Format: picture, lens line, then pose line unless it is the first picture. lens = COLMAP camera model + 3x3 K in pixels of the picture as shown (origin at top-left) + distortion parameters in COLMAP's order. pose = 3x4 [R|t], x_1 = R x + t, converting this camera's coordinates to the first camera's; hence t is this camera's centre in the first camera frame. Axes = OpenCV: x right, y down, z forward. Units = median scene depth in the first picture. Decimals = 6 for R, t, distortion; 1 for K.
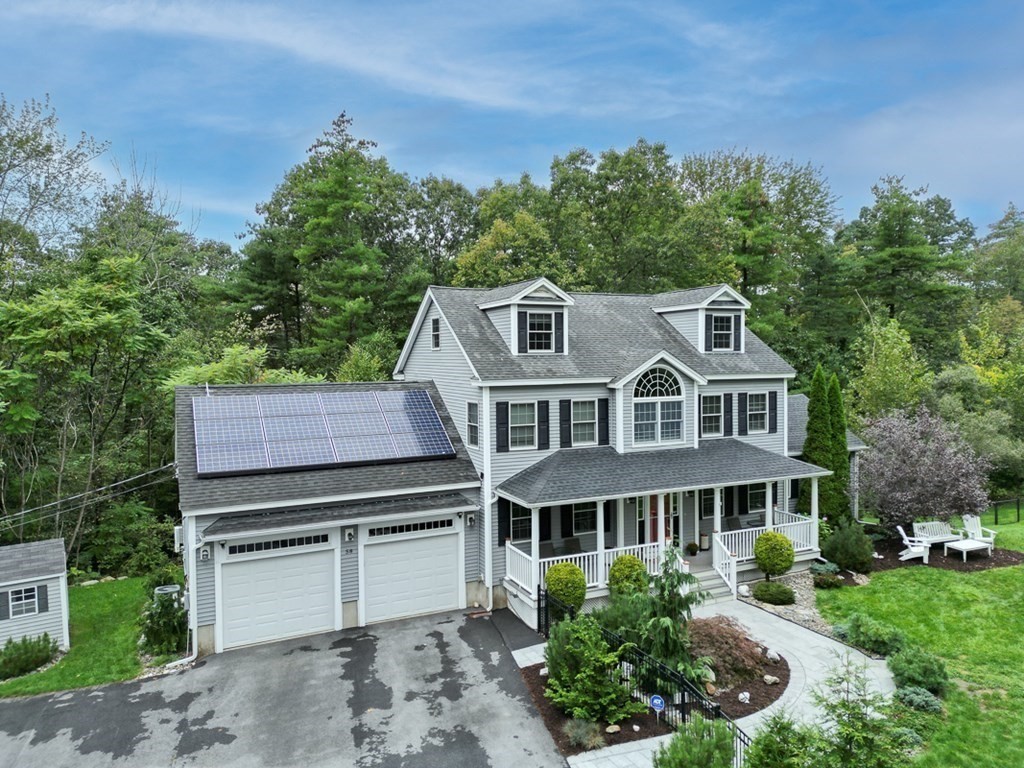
lens RADIAL K [[714.5, 0, 515.3], [0, 714.5, 383.0], [0, 0, 1]] dist [0.049914, -0.031872]
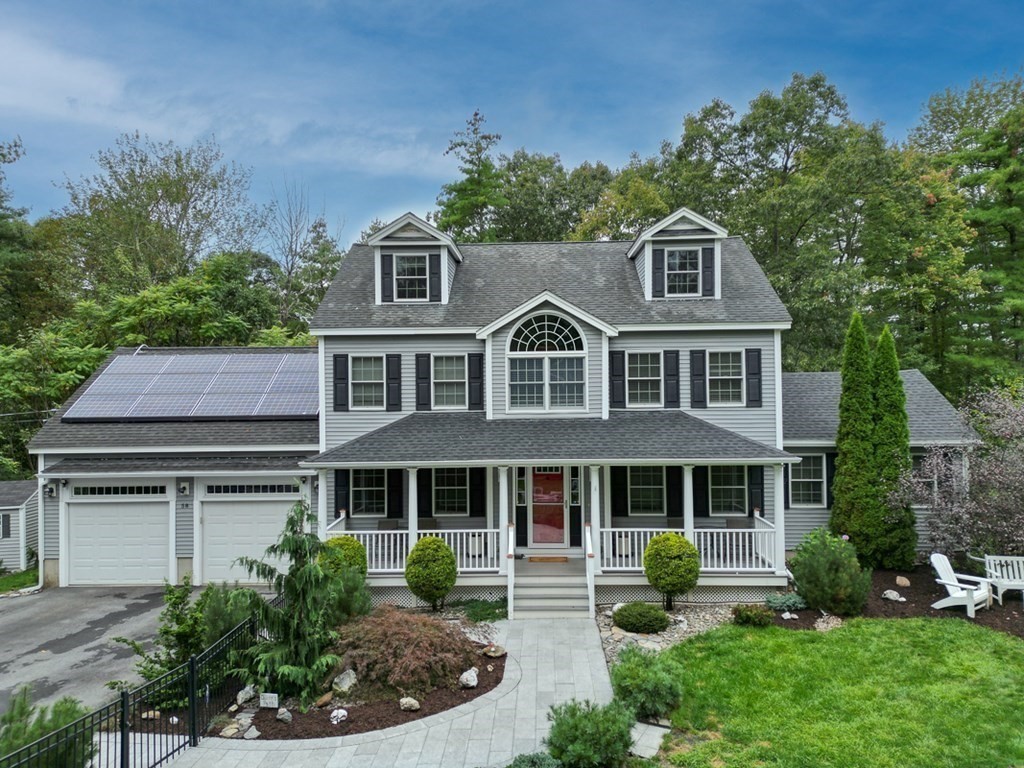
lens RADIAL K [[714.5, 0, 511.6], [0, 714.5, 386.7], [0, 0, 1]] dist [0.049914, -0.031872]
pose [[0.882625, -0.003512, -0.470064, 0.544139], [-0.014185, 0.999318, -0.034100, 0.087084], [0.469863, 0.036765, 0.881973, 0.293423]]
